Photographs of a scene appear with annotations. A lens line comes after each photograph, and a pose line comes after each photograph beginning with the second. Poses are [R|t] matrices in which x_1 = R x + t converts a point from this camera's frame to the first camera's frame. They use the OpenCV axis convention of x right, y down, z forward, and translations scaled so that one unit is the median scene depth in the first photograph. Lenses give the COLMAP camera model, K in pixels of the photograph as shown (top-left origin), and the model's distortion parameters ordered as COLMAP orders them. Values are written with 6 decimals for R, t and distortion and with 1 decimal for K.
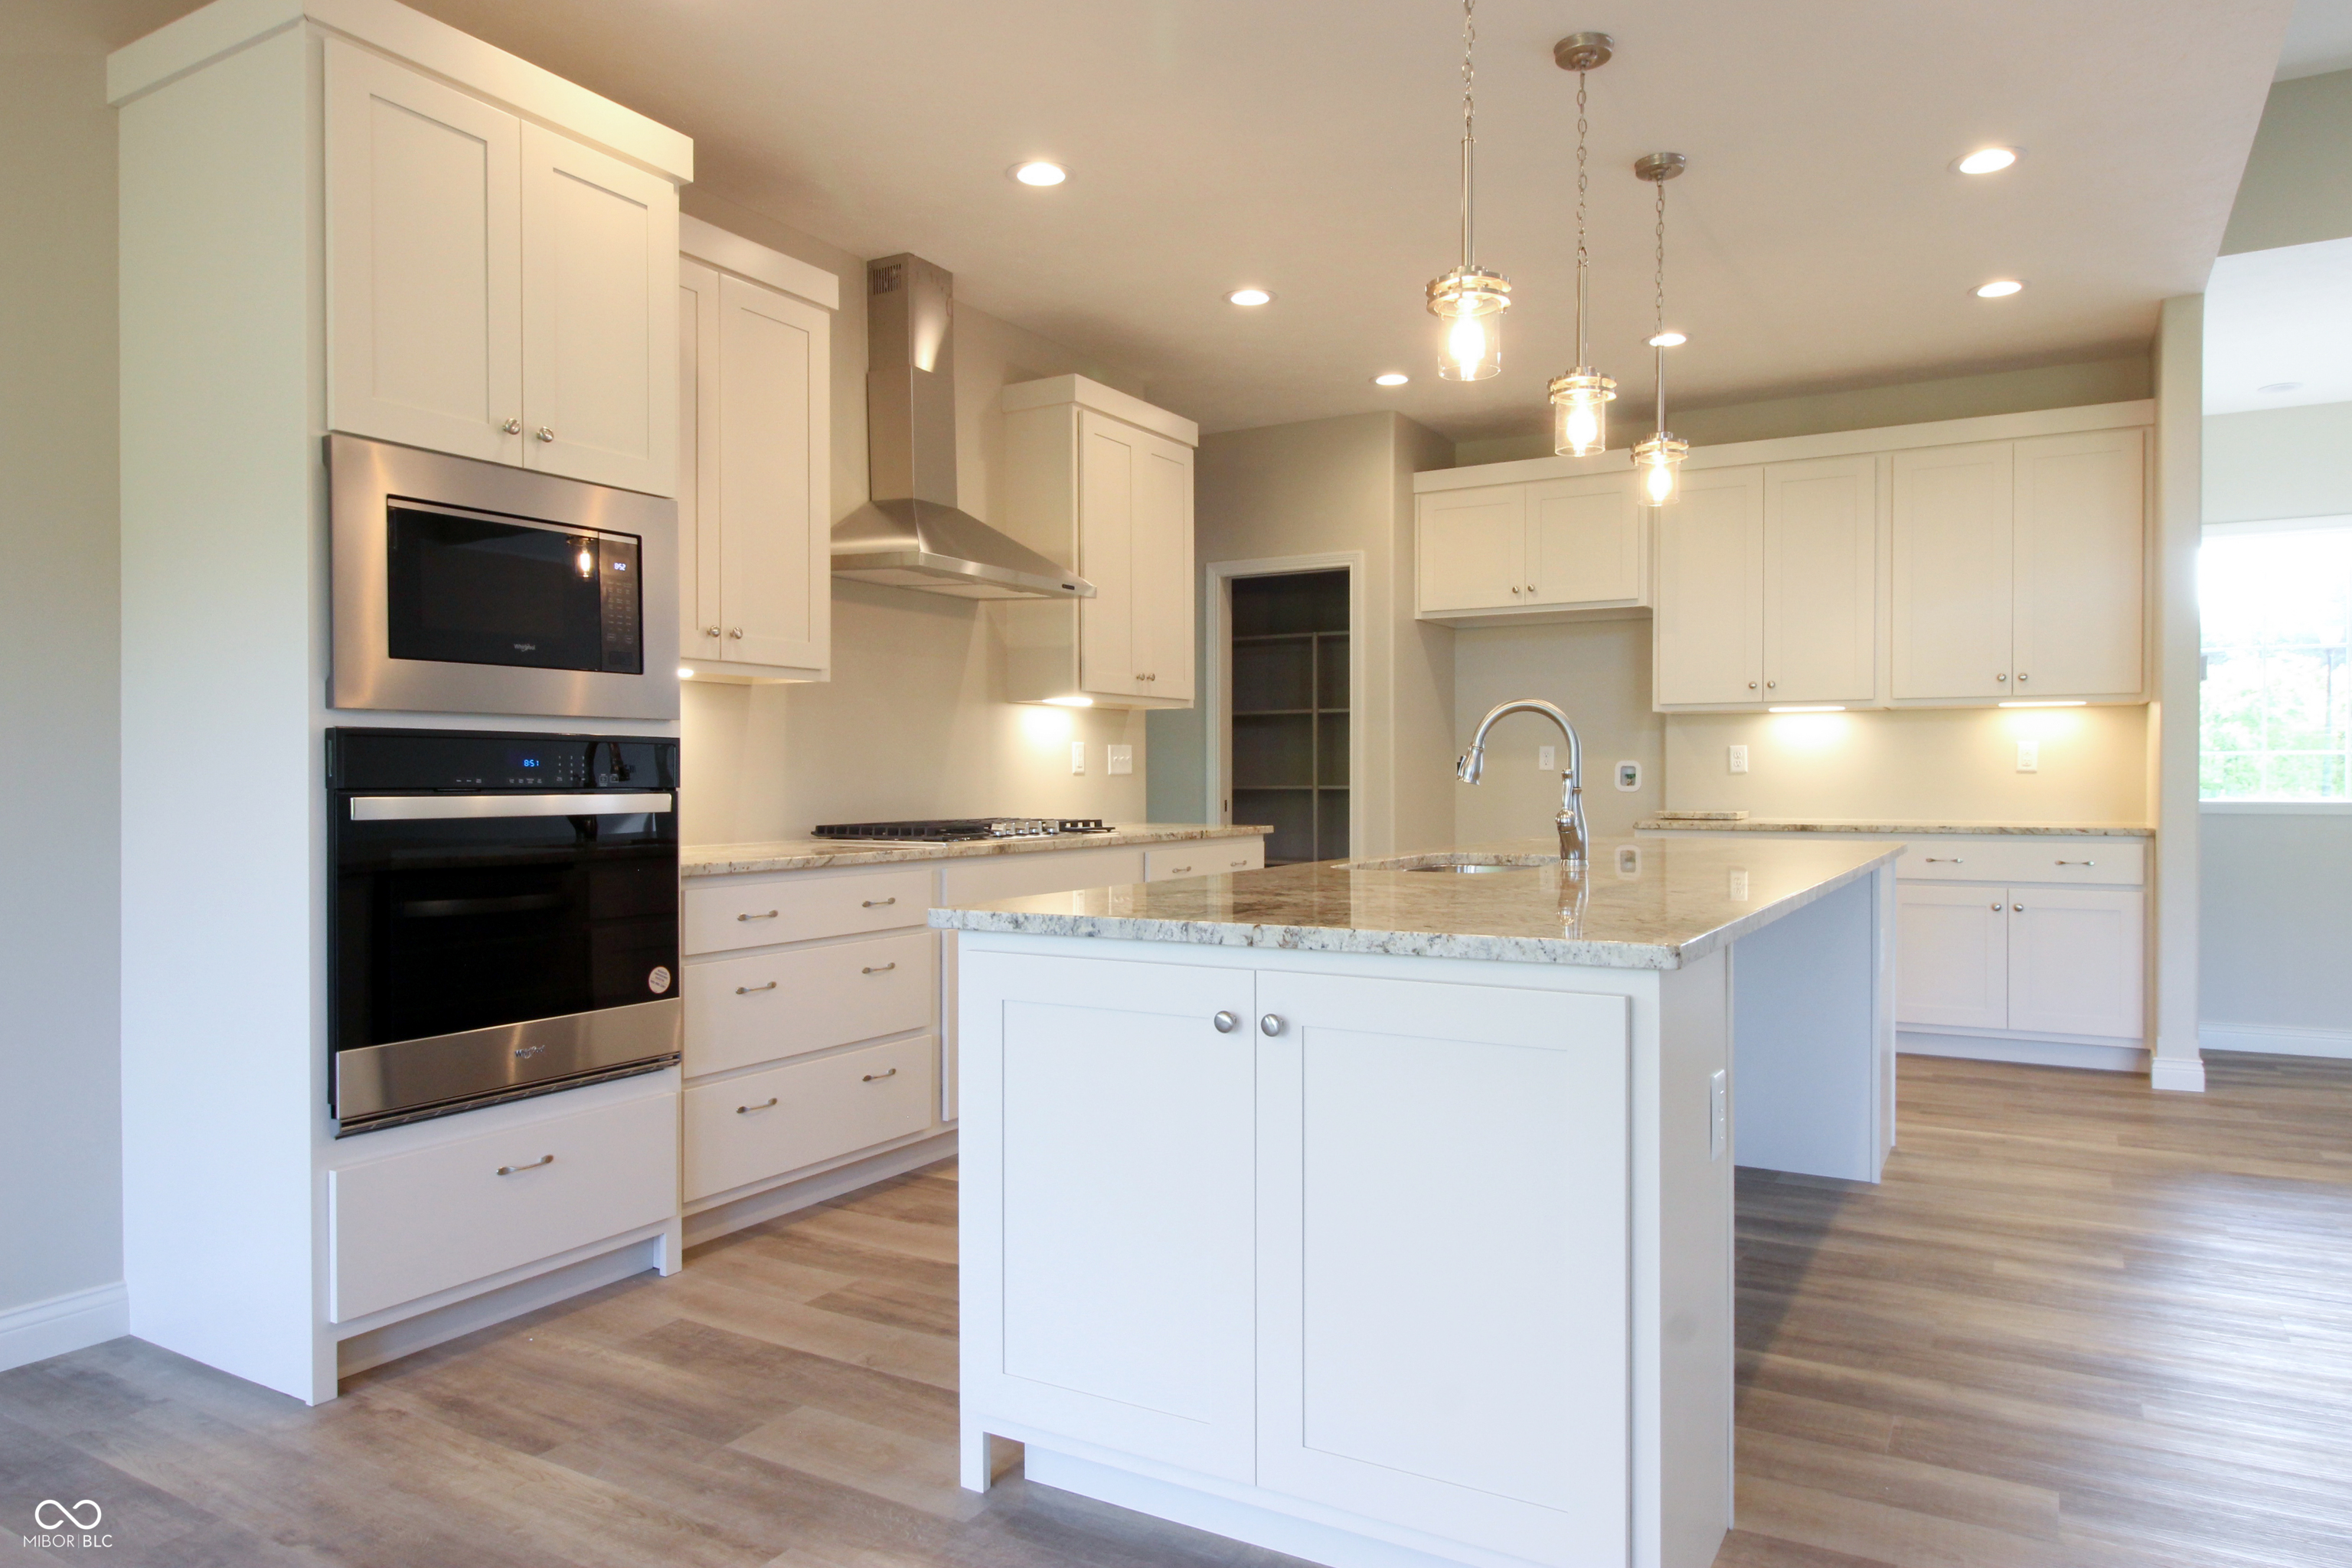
lens RADIAL K [[1490.5, 0, 1176.0], [0, 1490.5, 784.0], [0, 0, 1]] dist [-0.002563, -0.000523]
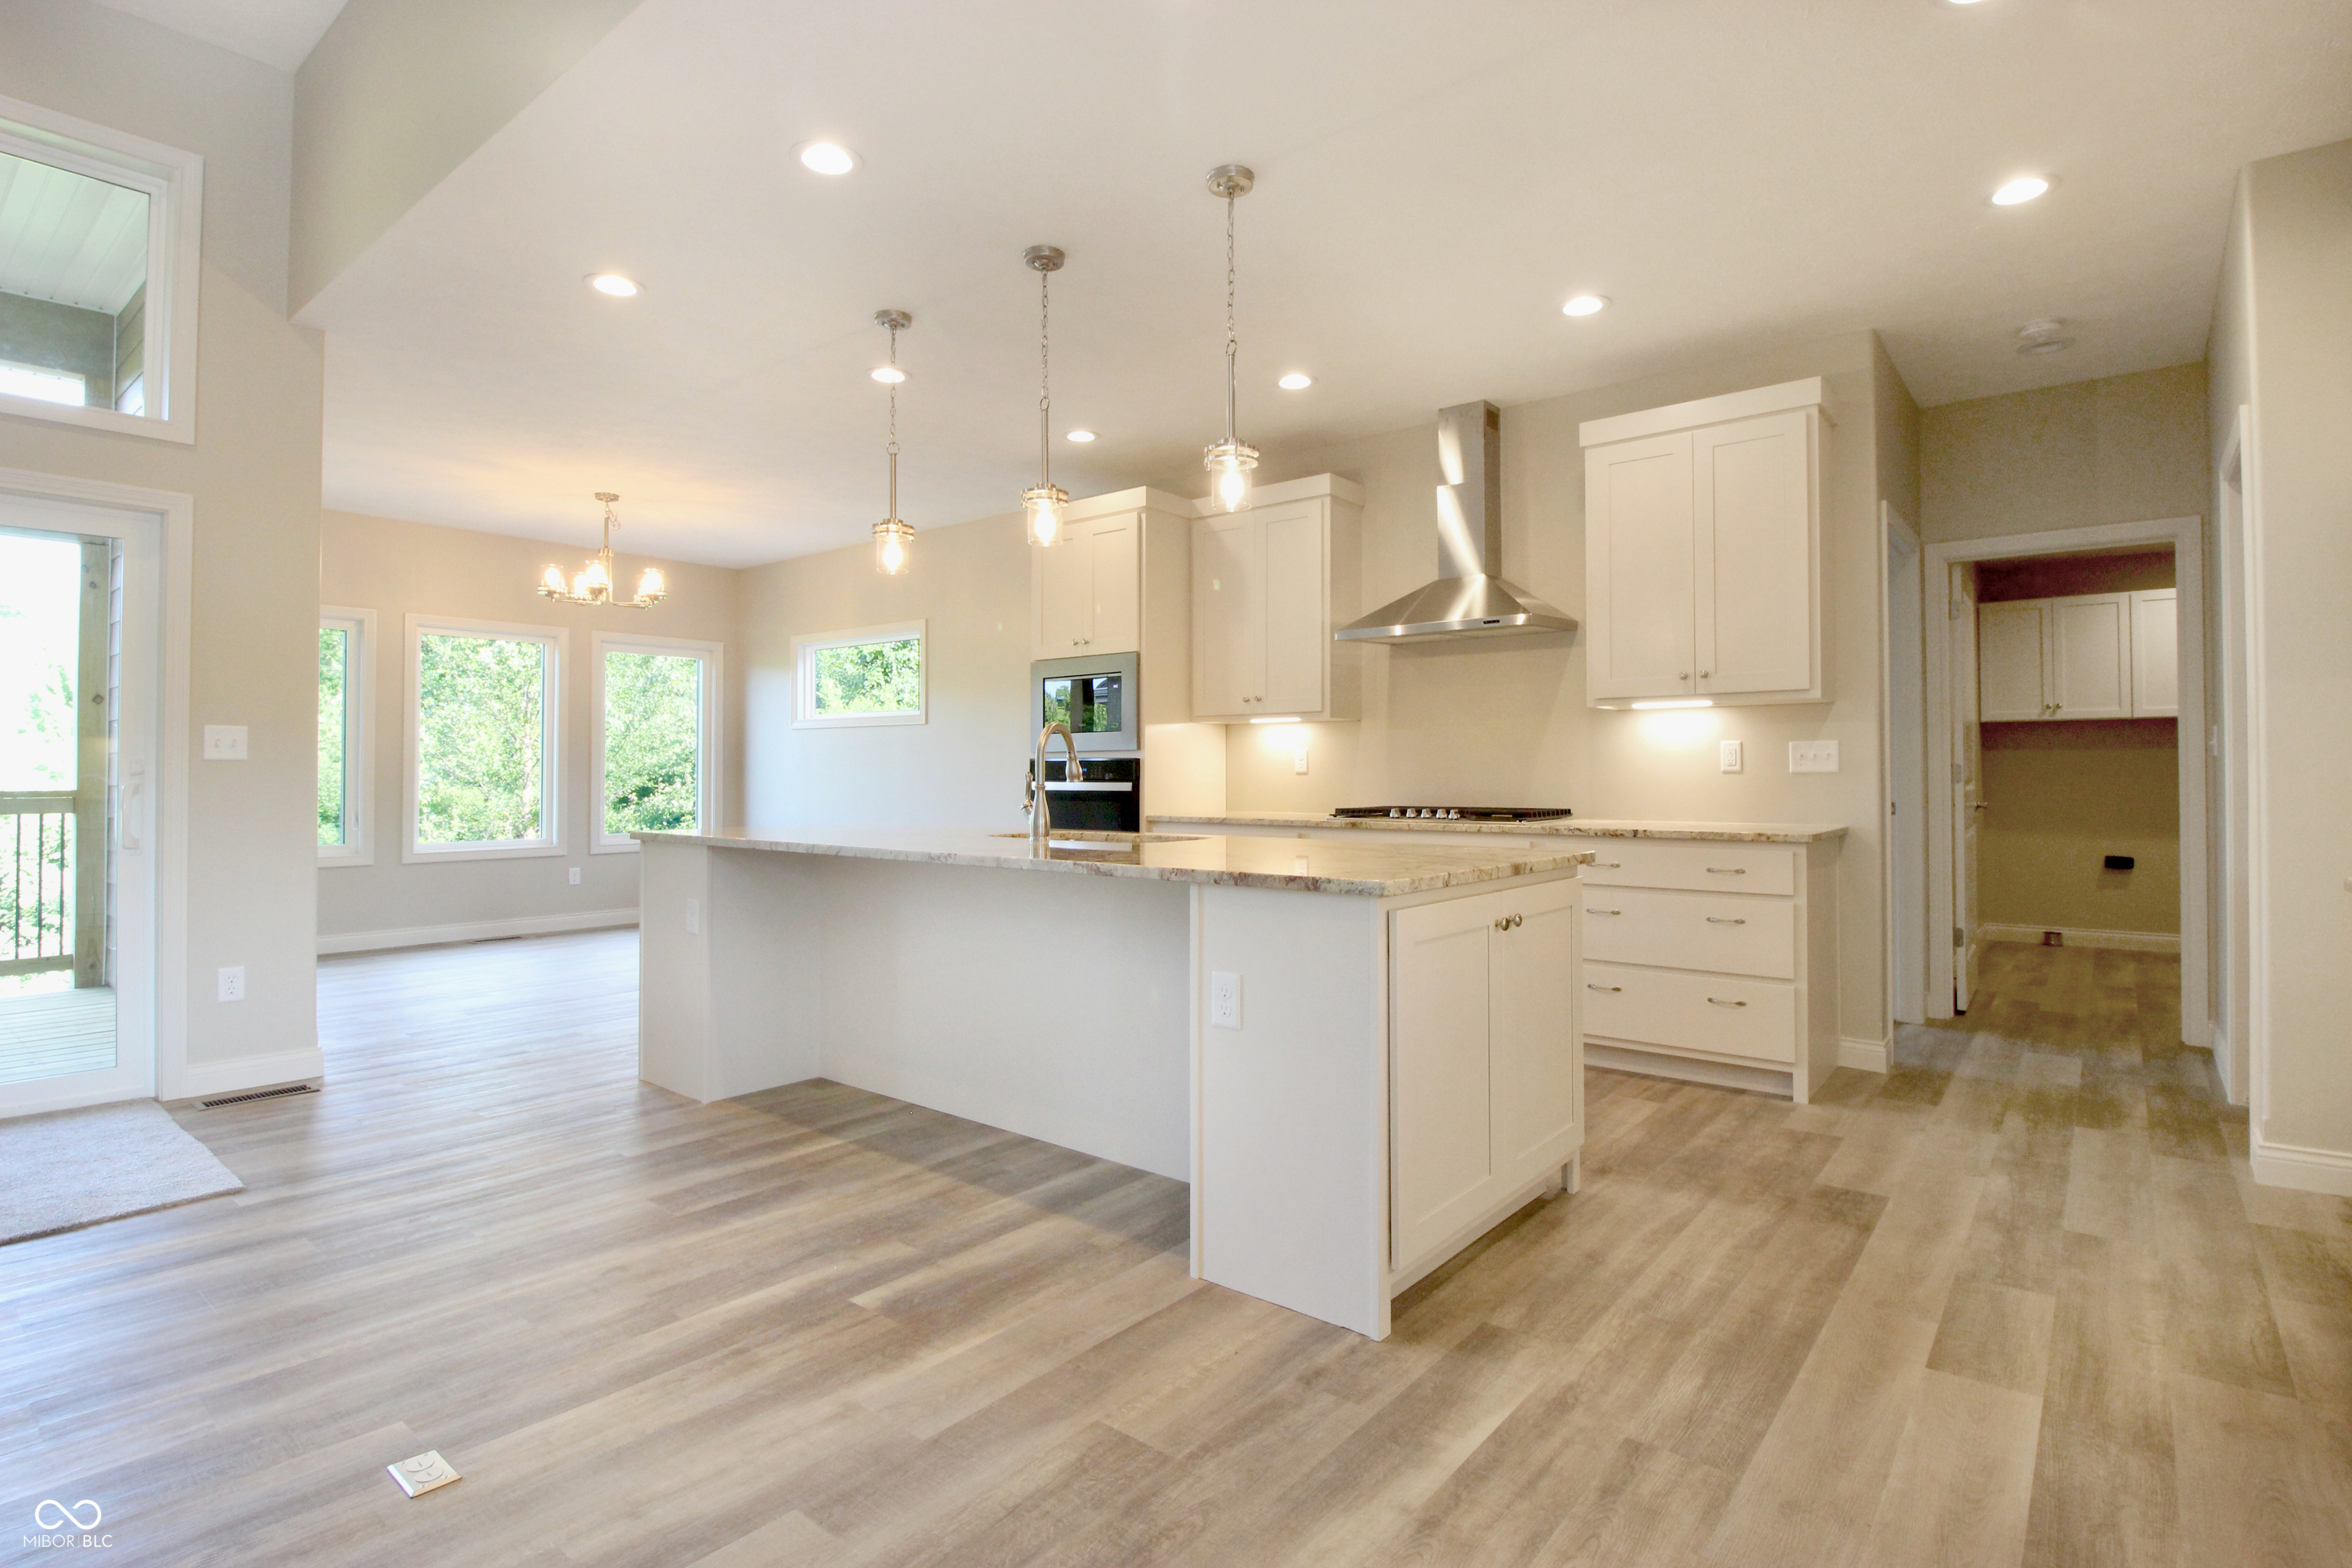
lens RADIAL K [[1148.2, 0, 1187.5], [0, 1148.2, 763.1], [0, 0, 1]] dist [-0.000587, 0.000269]
pose [[-0.157026, -0.011604, -0.987526, 1.376190], [-0.004986, 0.999928, -0.010957, -0.004726], [0.987582, 0.003203, -0.157073, 1.380329]]
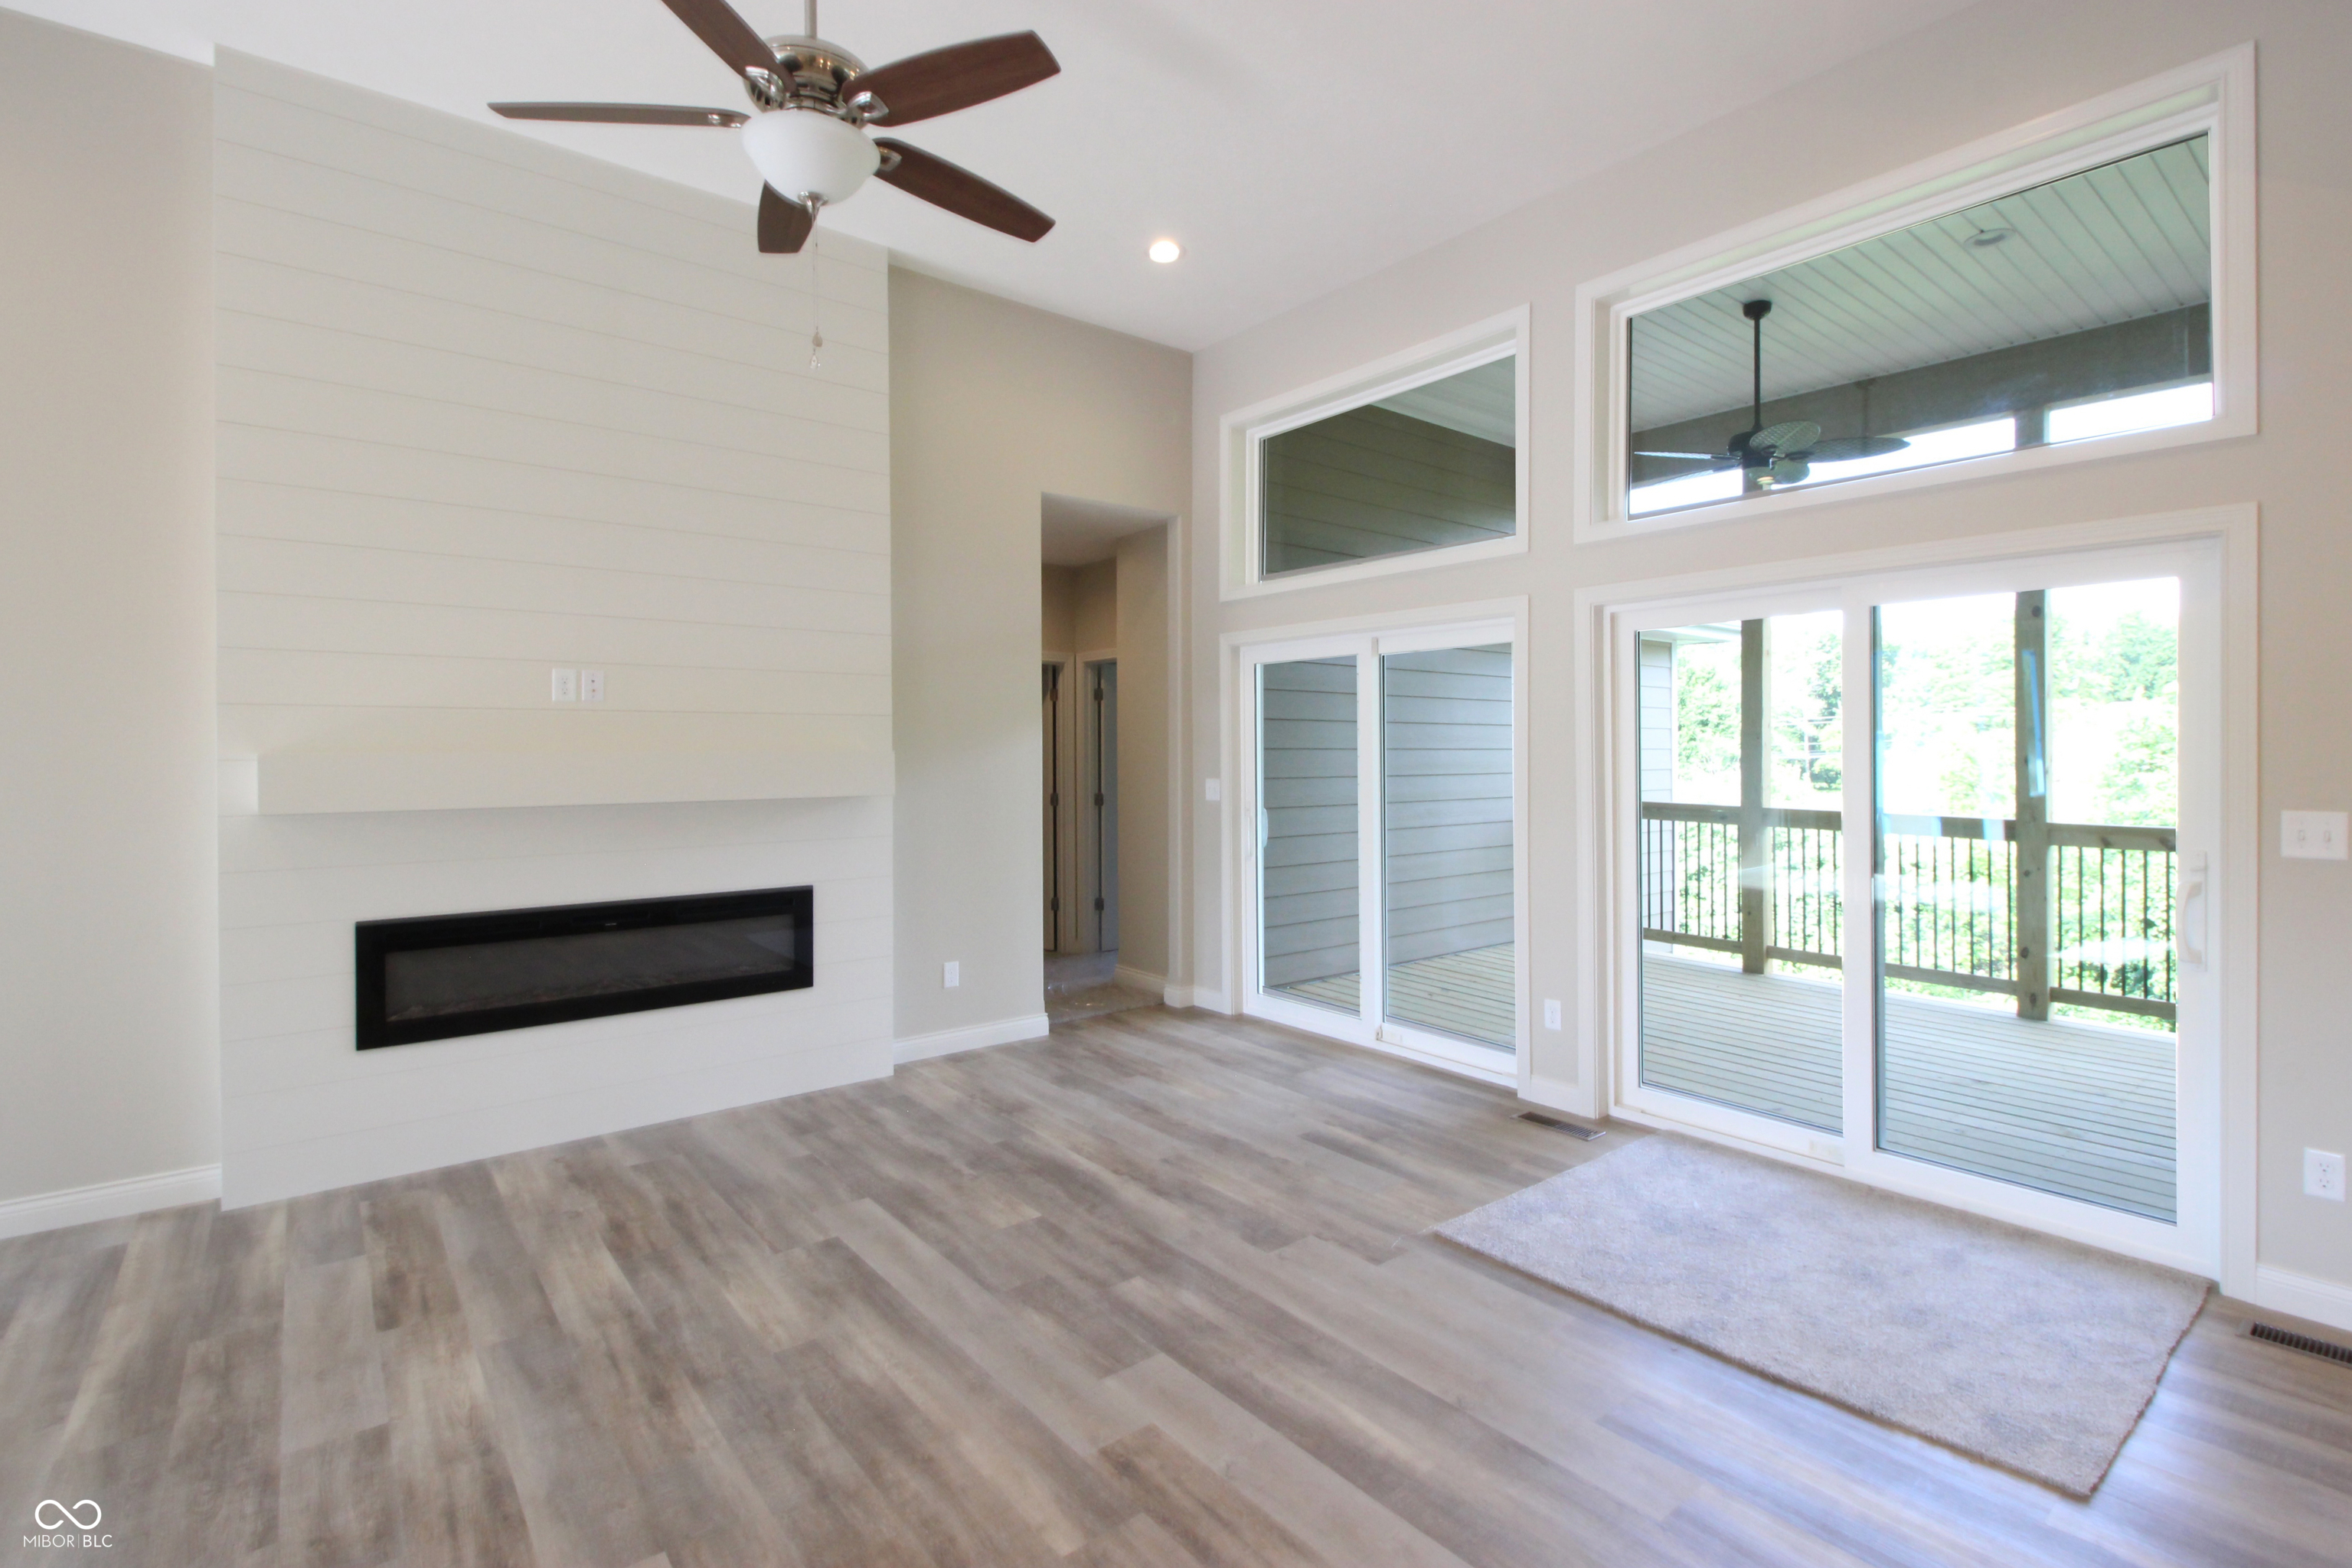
lens RADIAL K [[1092.2, 0, 1186.4], [0, 1092.2, 758.6], [0, 0, 1]] dist [0.019232, -0.012907]
pose [[-0.936509, 0.002364, 0.350634, 0.827935], [0.005722, 0.999947, 0.008543, -0.107424], [-0.350596, 0.010007, -0.936473, 1.256548]]
